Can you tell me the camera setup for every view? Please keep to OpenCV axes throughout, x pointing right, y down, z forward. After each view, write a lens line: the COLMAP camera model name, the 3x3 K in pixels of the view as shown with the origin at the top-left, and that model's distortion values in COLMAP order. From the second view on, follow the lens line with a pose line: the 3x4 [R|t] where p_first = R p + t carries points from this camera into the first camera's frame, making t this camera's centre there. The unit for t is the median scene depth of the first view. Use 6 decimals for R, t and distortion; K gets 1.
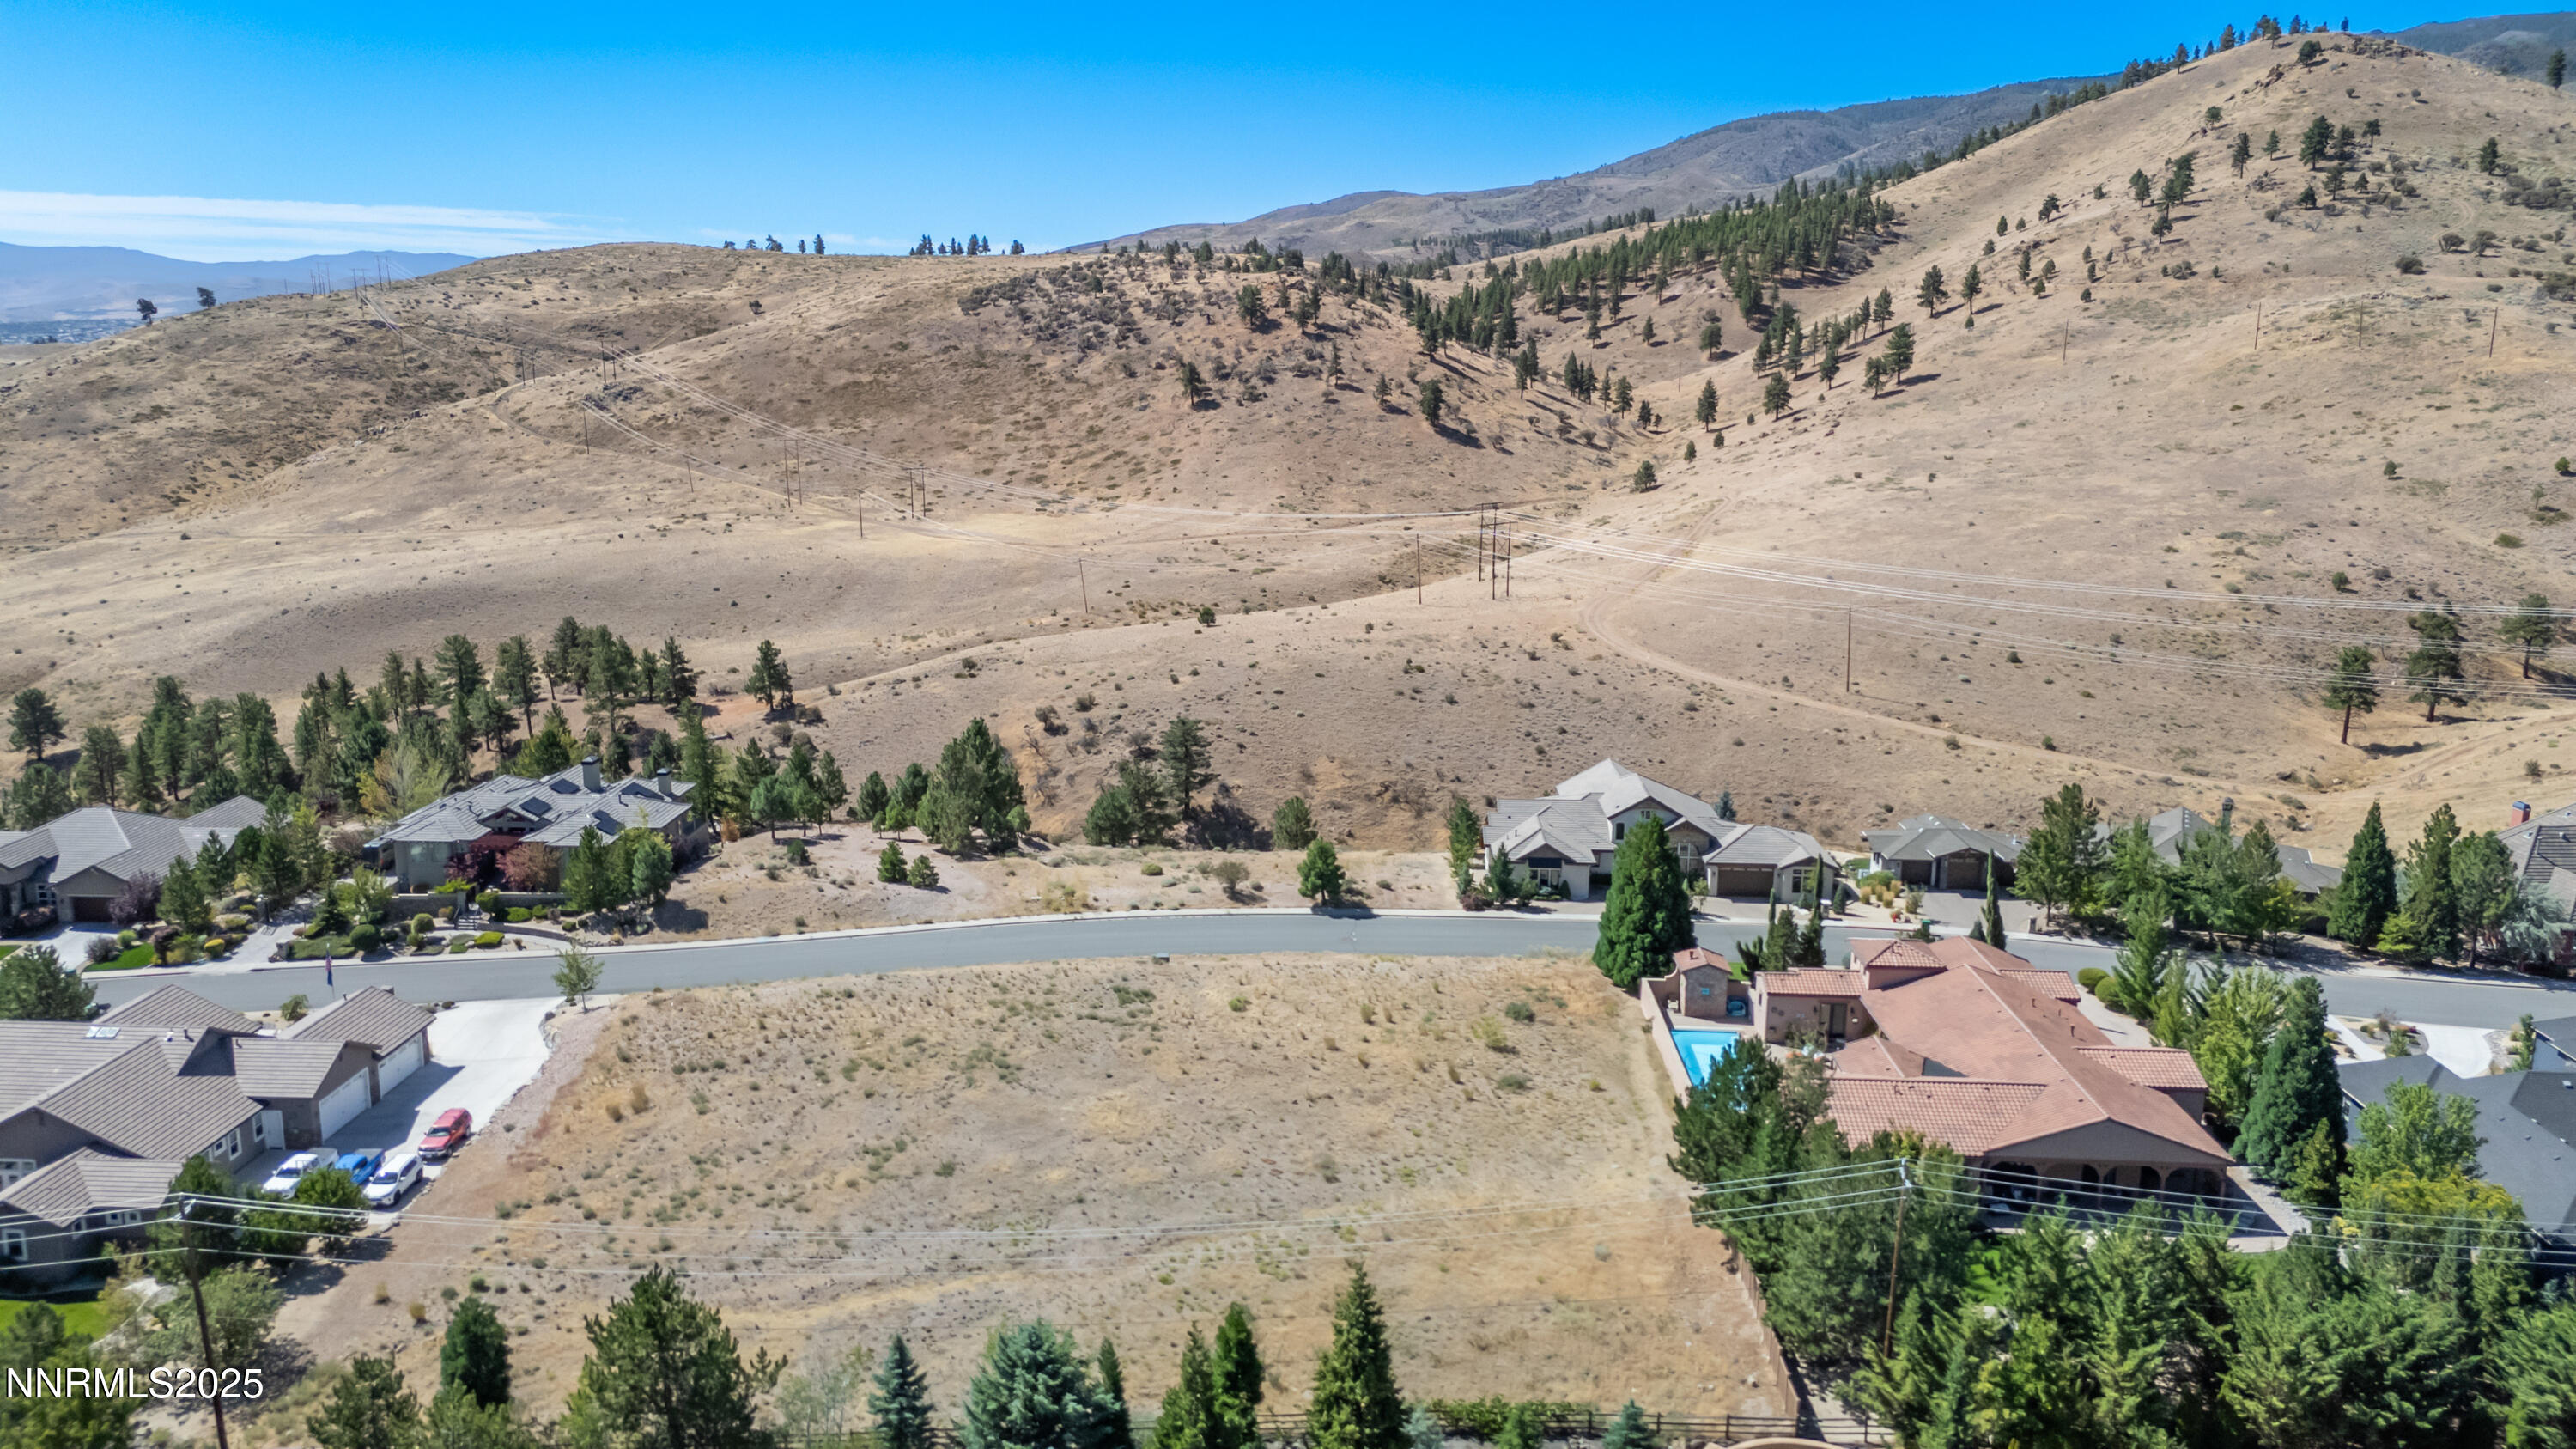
lens RADIAL K [[1877.7, 0, 1297.0], [0, 1877.7, 735.4], [0, 0, 1]] dist [0.091317, -0.093107]
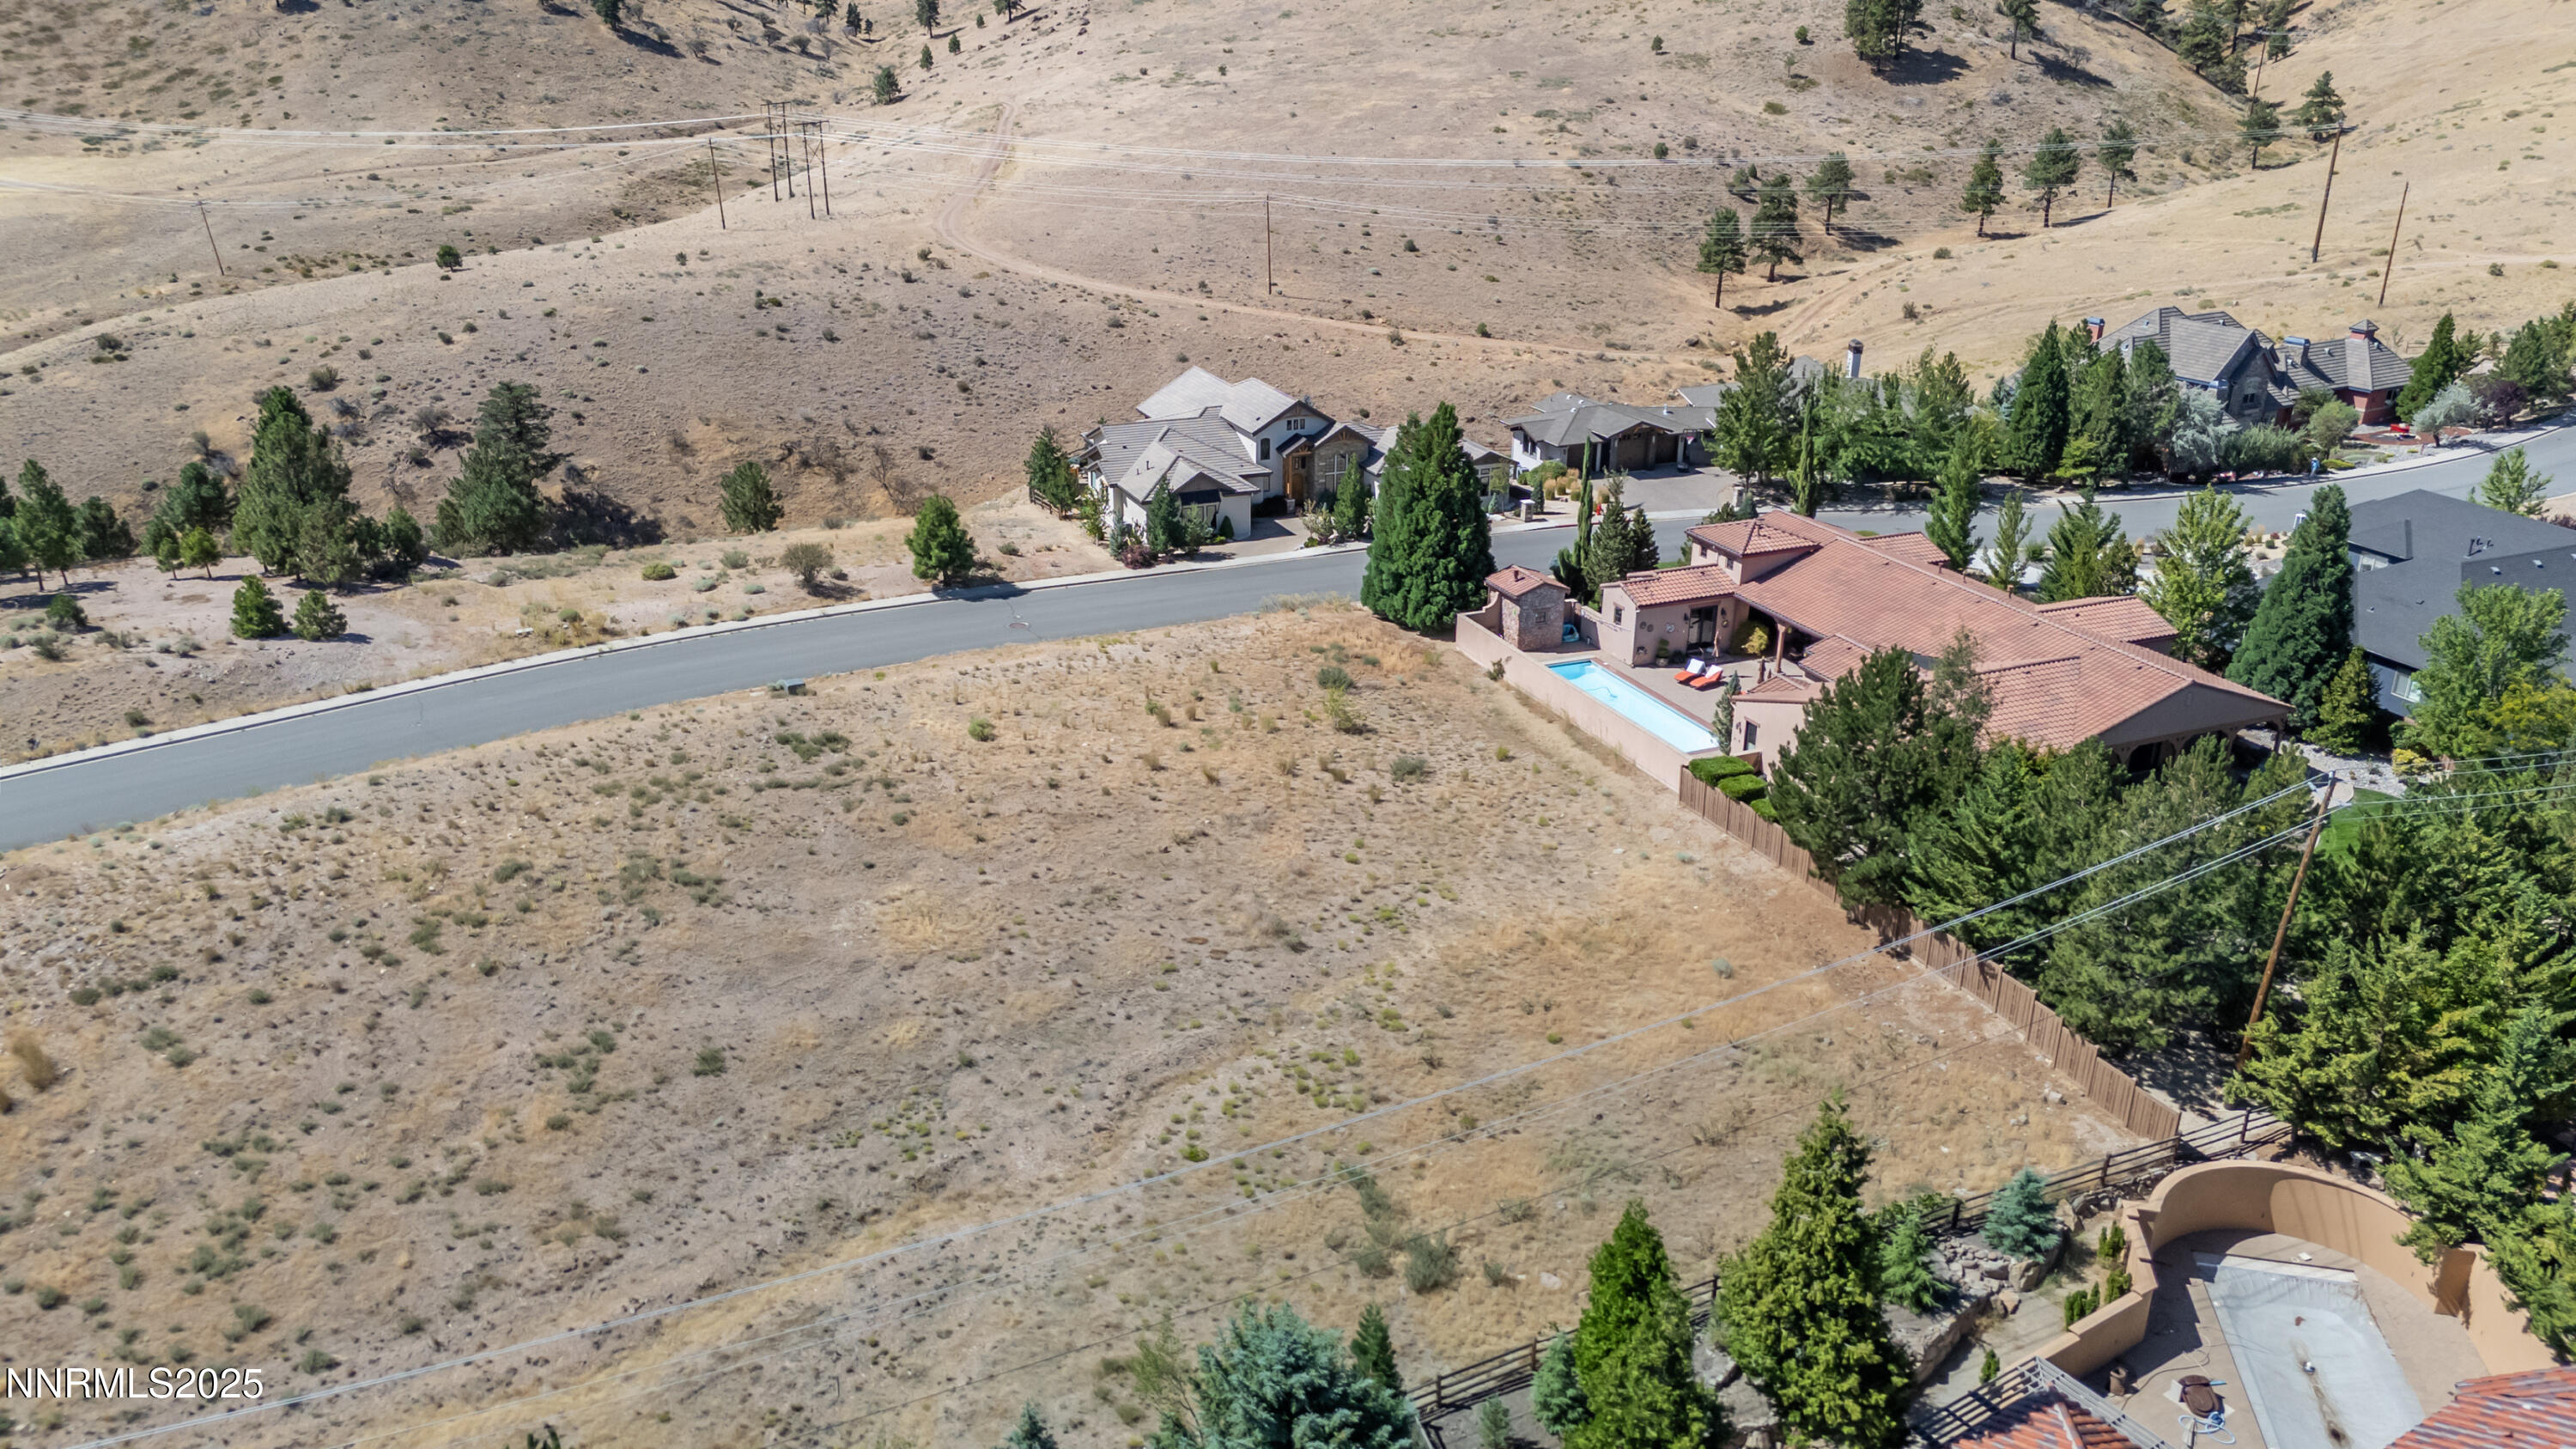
lens RADIAL K [[1892.6, 0, 1291.2], [0, 1892.6, 722.8], [0, 0, 1]] dist [0.081924, -0.079050]
pose [[0.902533, -0.161813, 0.399064, -0.046833], [0.092949, 0.978072, 0.186374, 0.004569], [-0.420471, -0.131117, 0.897782, 0.072919]]
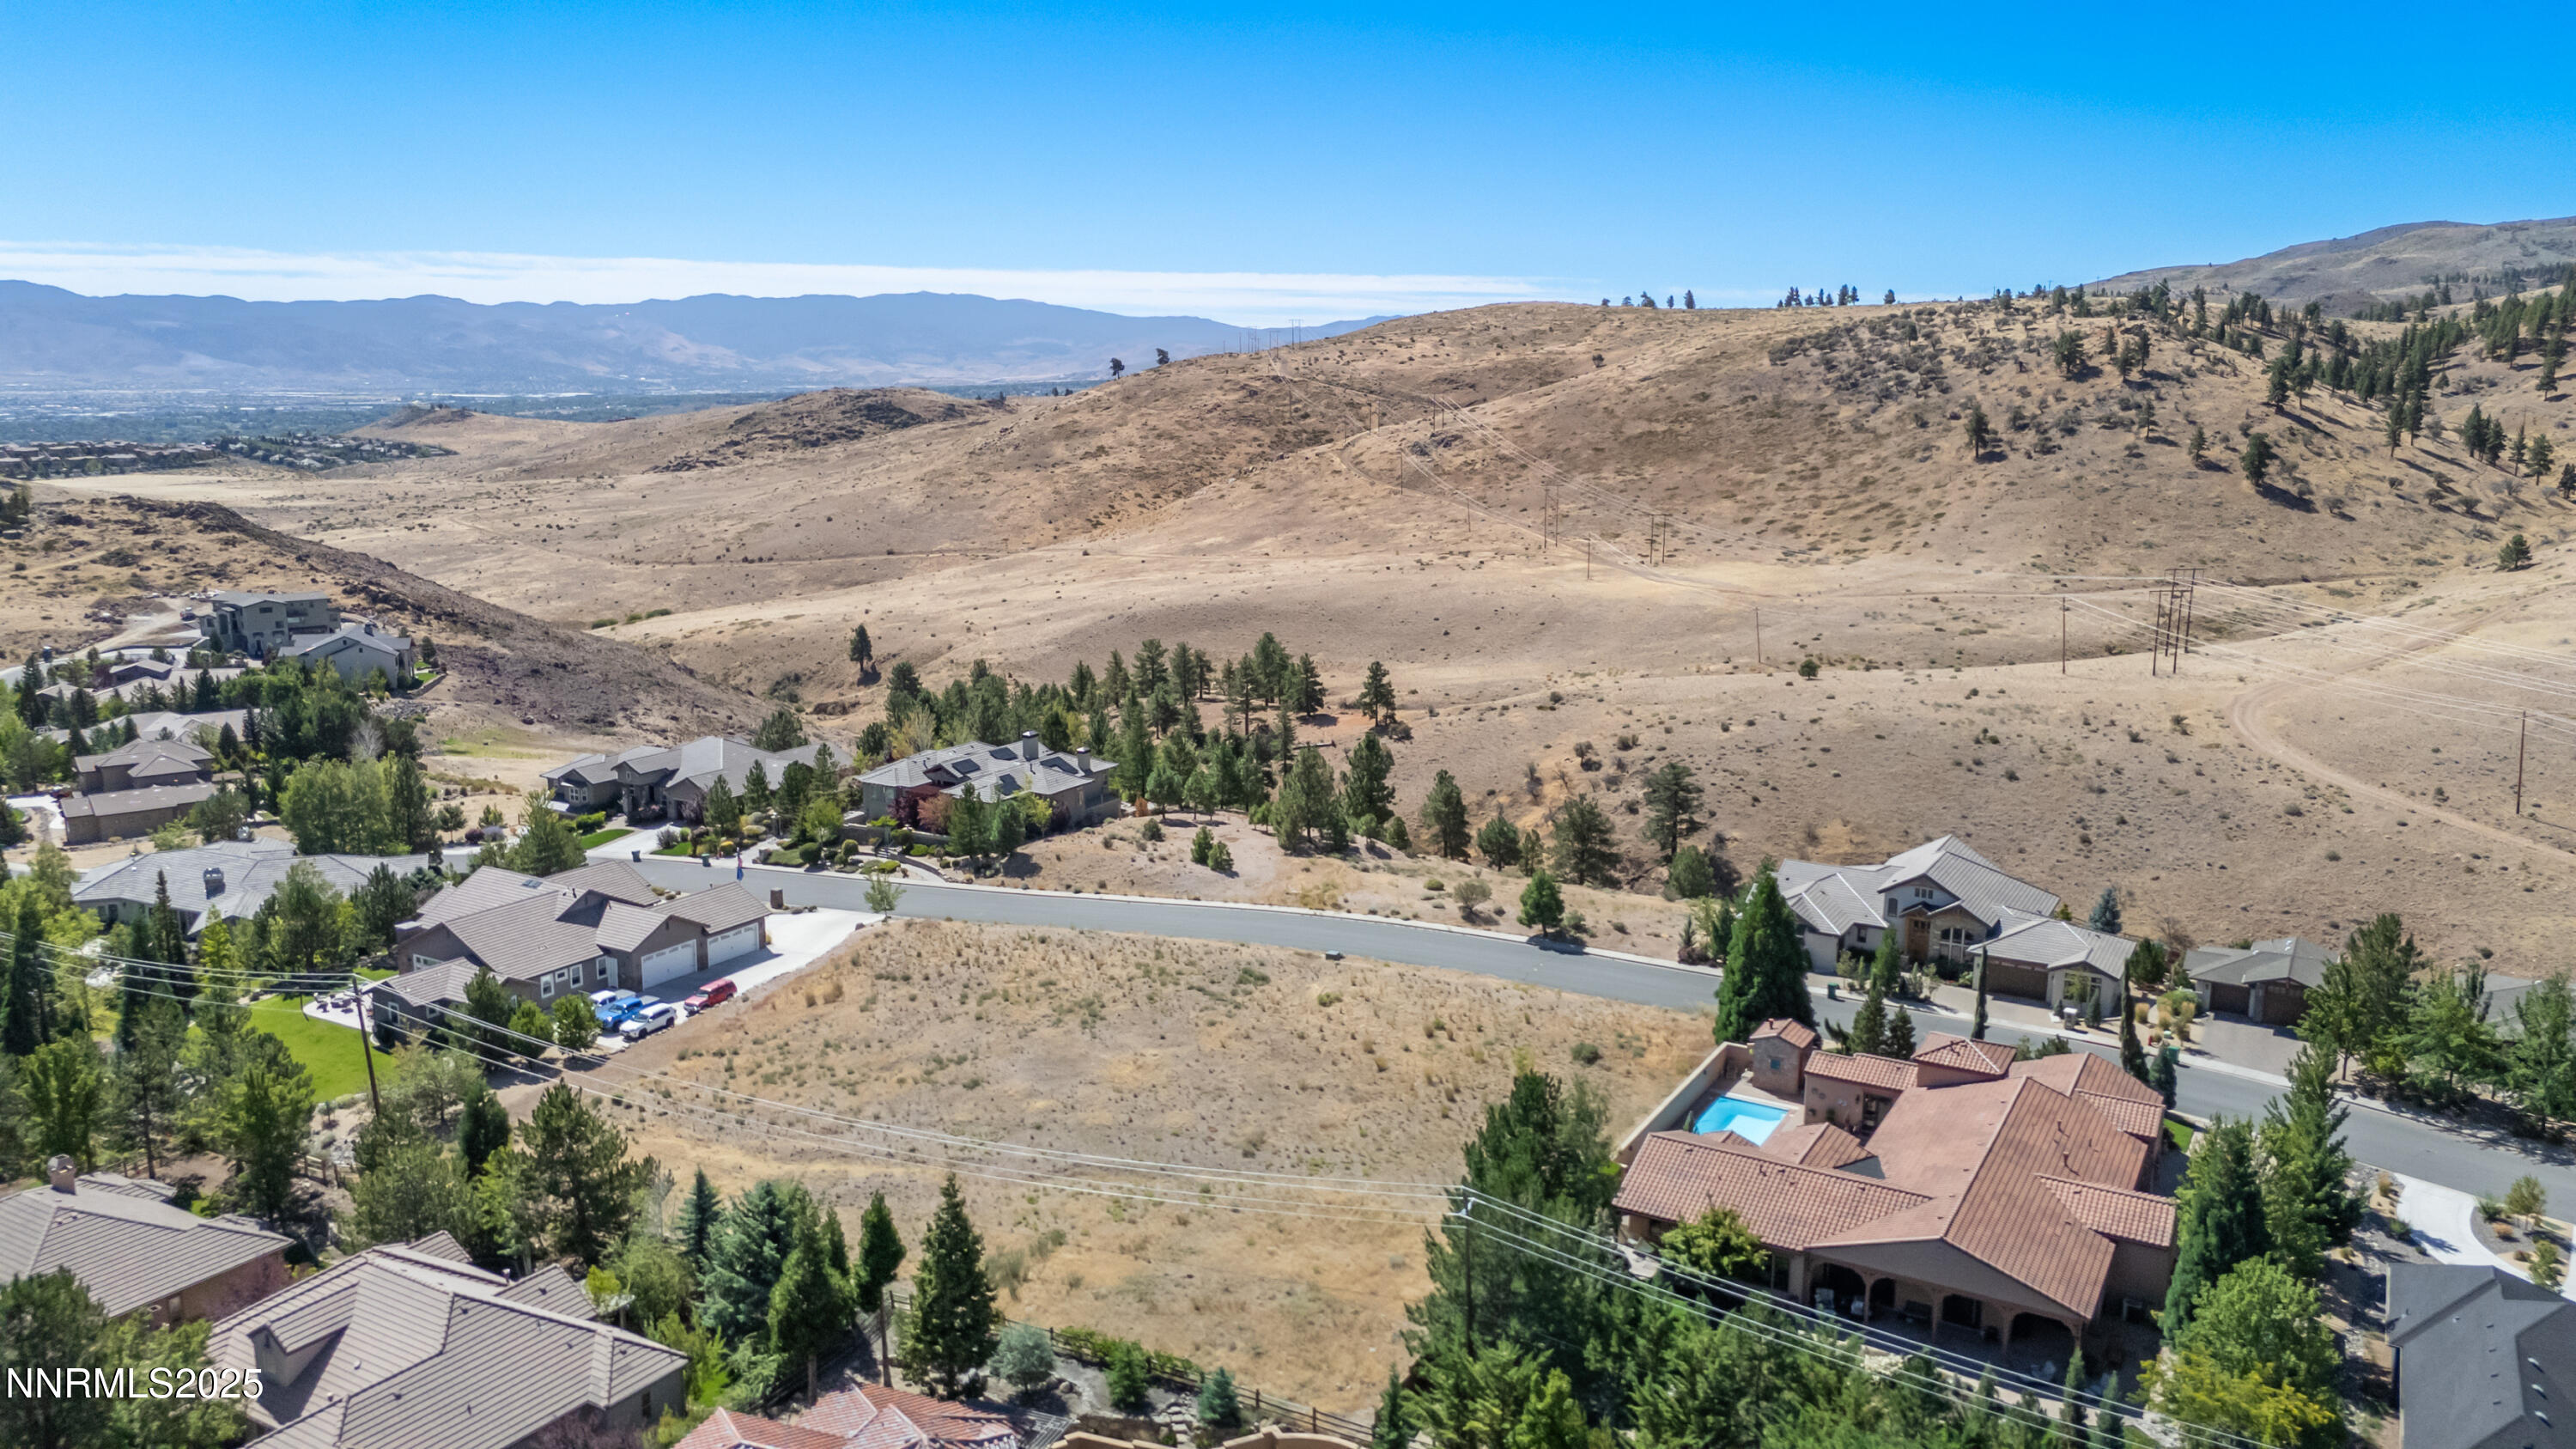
lens RADIAL K [[1877.8, 0, 1300.6], [0, 1877.8, 721.8], [0, 0, 1]] dist [0.107260, -0.132503]
pose [[0.885182, 0.087016, -0.457035, 0.096964], [-0.102495, 0.994692, -0.009129, -0.000462], [0.453814, 0.054924, 0.889402, 0.008447]]
